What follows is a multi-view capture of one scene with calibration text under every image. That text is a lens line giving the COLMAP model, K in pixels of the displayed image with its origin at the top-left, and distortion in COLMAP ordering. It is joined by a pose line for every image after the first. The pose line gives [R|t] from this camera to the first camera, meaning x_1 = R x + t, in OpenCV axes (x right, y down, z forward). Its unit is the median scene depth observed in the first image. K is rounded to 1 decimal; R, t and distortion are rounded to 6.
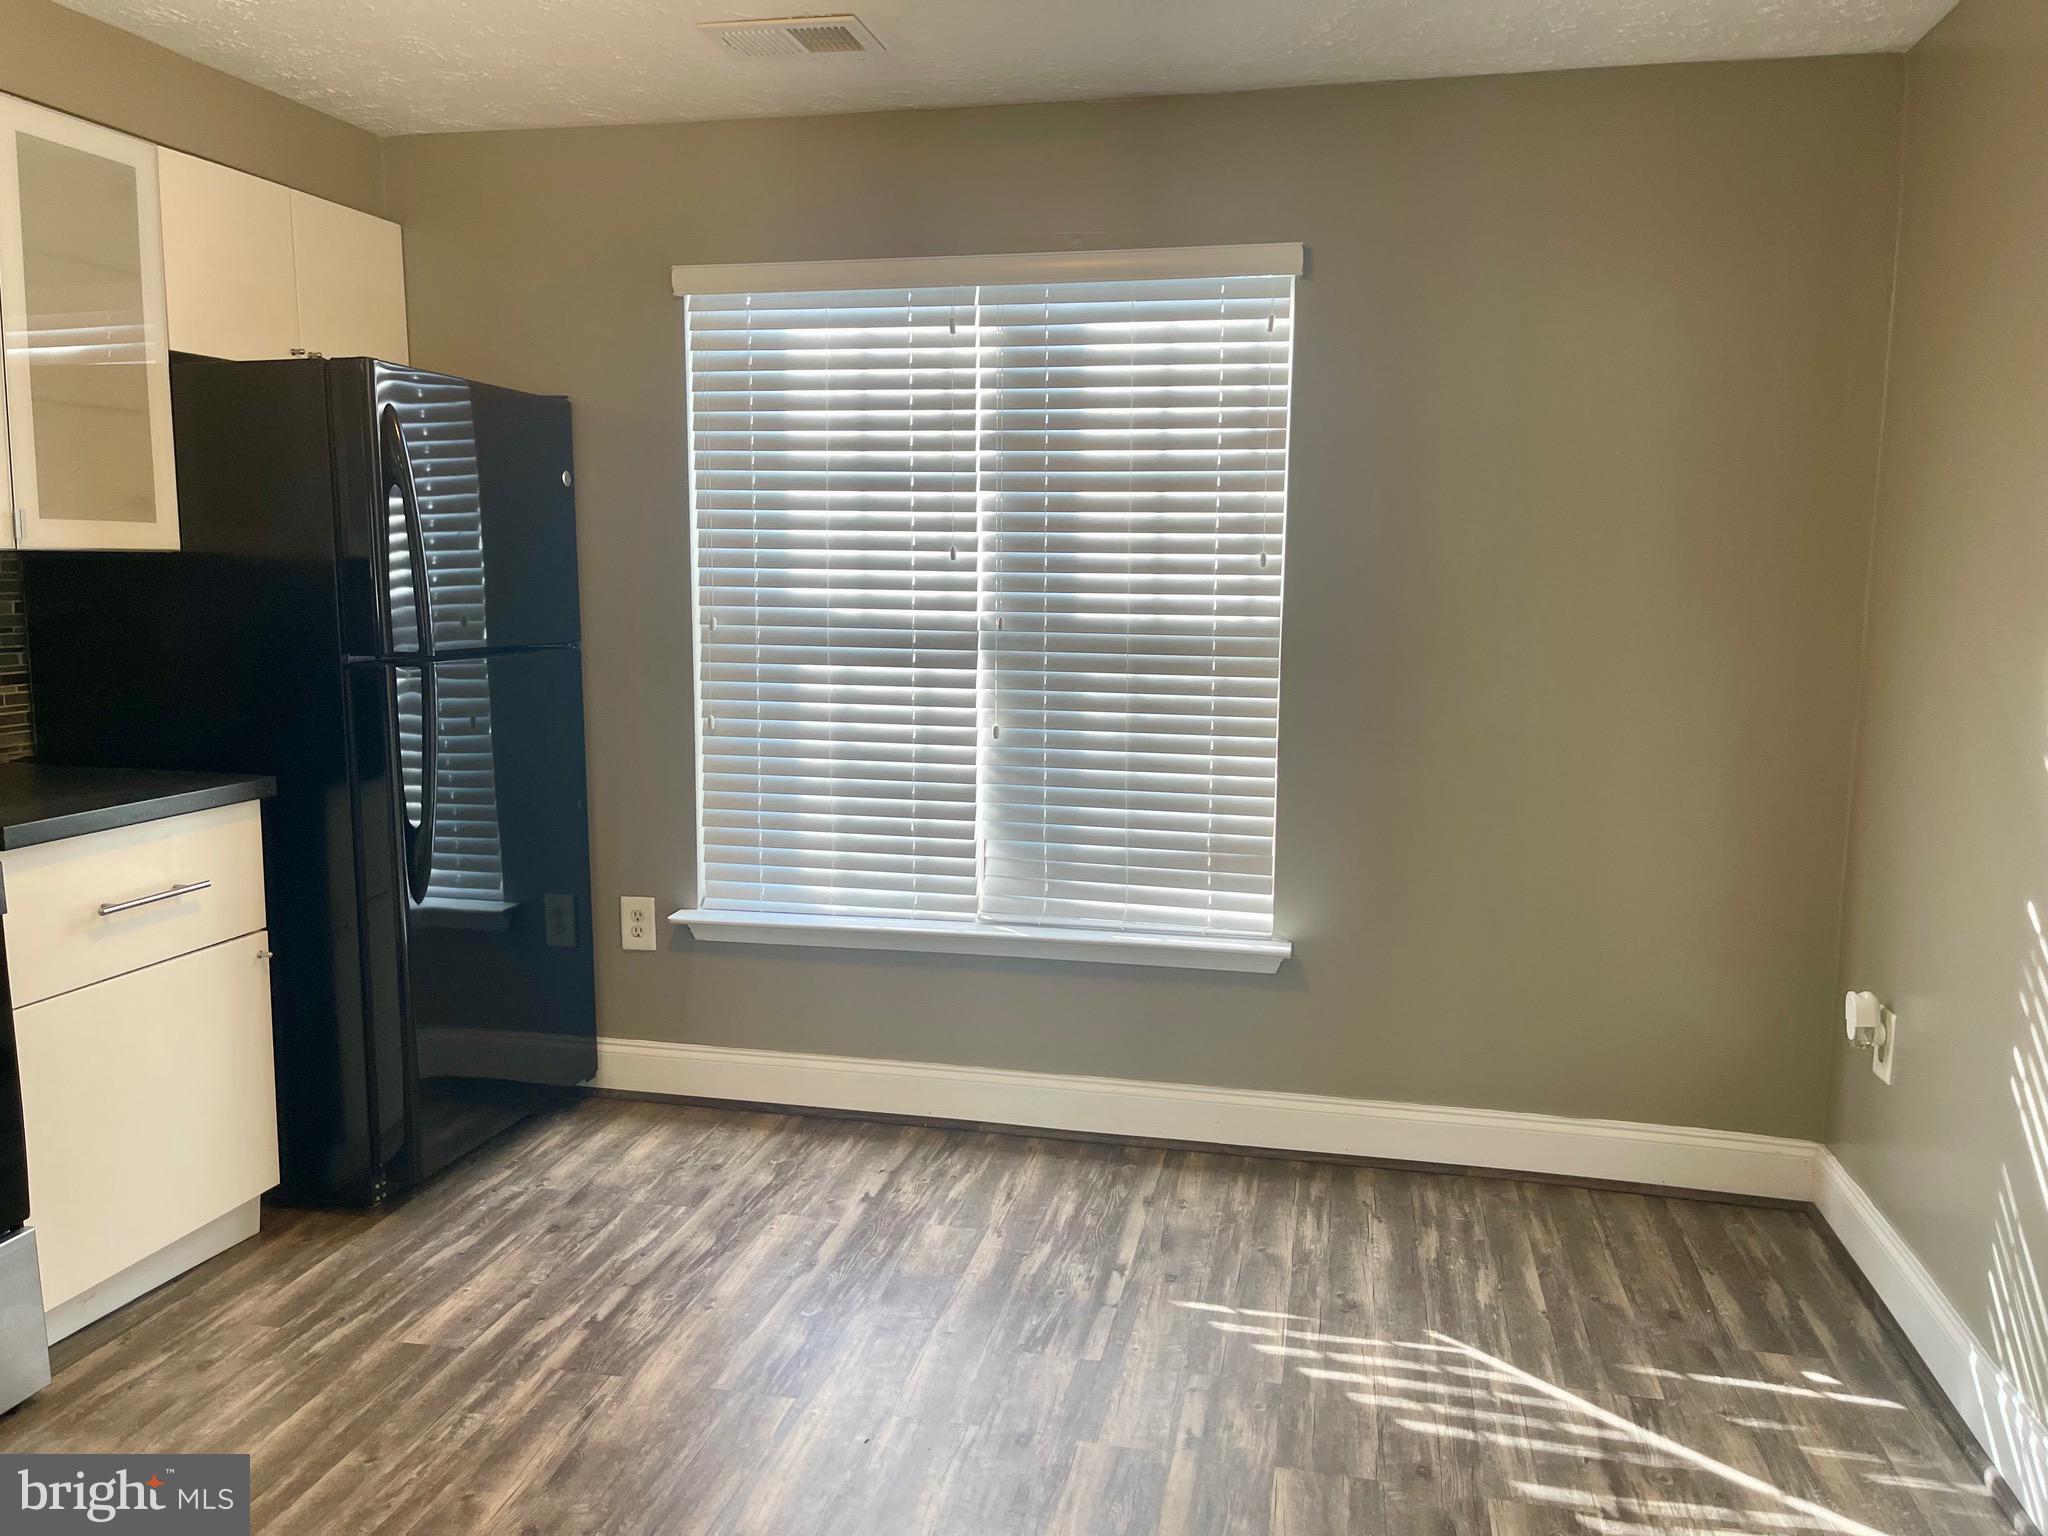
lens RADIAL K [[1539.4, 0, 1018.9], [0, 1539.4, 785.7], [0, 0, 1]] dist [0.061906, -0.069816]
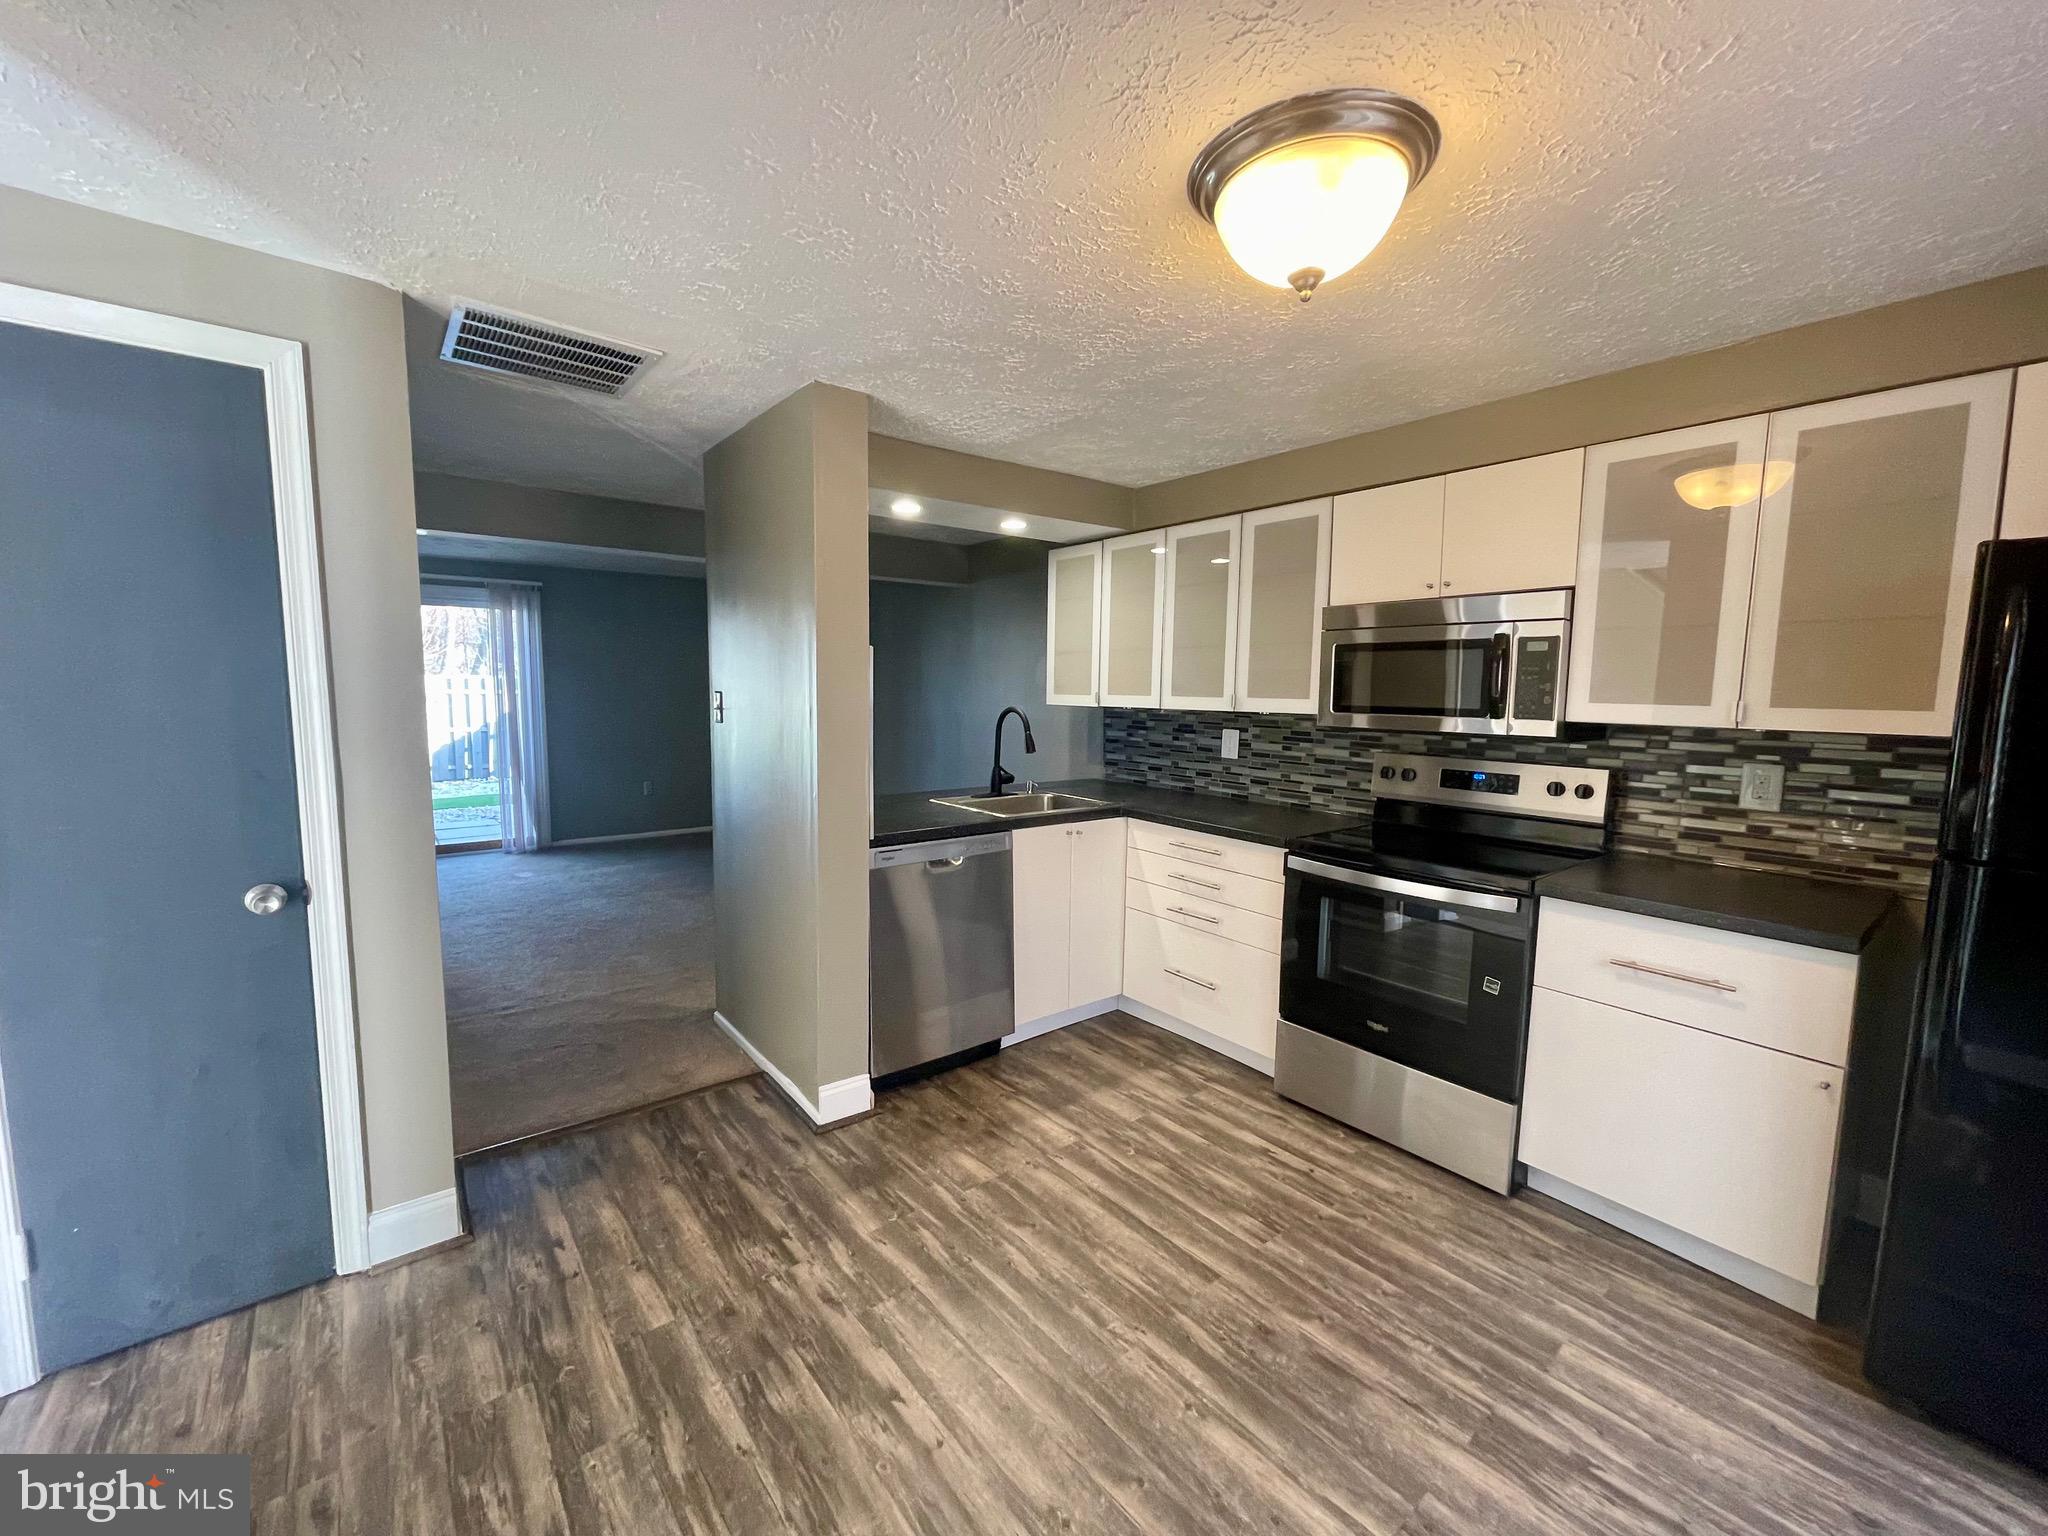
lens RADIAL K [[825.1, 0, 1022.0], [0, 825.1, 770.9], [0, 0, 1]] dist [-0.001600, 0.000392]
pose [[-0.624486, 0.067589, -0.778106, 0.292205], [-0.127010, 0.974200, 0.186557, -0.133111], [0.770640, 0.215330, -0.599790, 0.743126]]
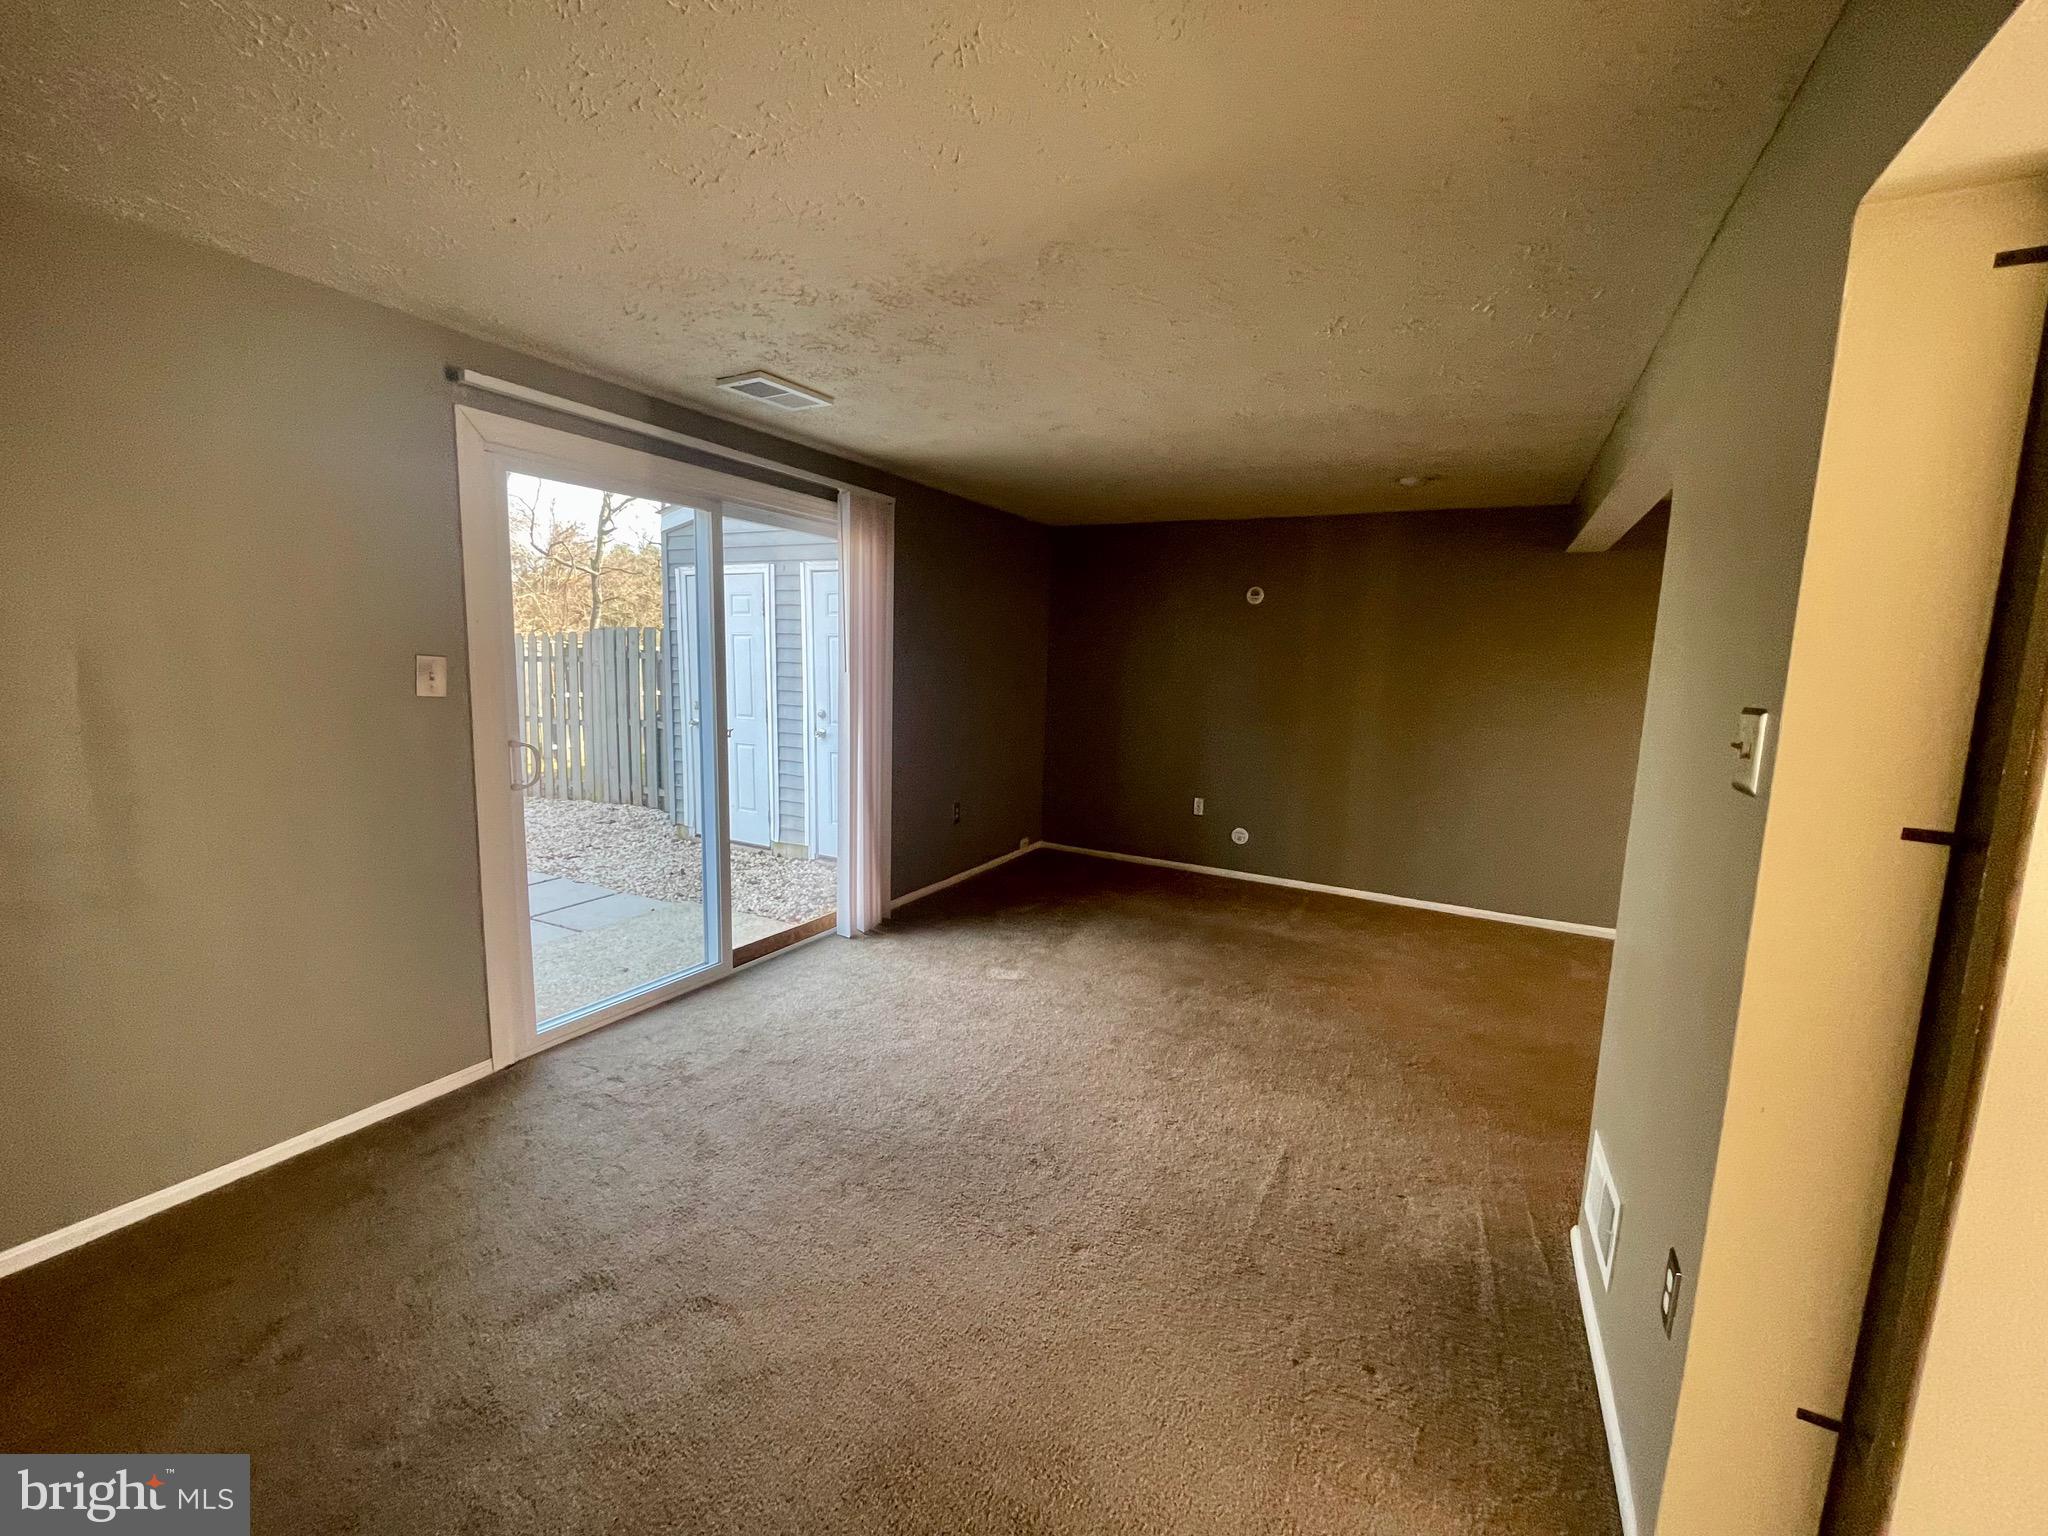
lens RADIAL K [[825.1, 0, 1021.1], [0, 825.1, 759.7], [0, 0, 1]] dist [-0.001600, 0.000392]
pose [[-0.269835, 0.108081, -0.956821, 0.591117], [-0.165821, 0.973620, 0.156742, 0.085449], [0.948521, 0.200956, -0.244795, -0.799596]]
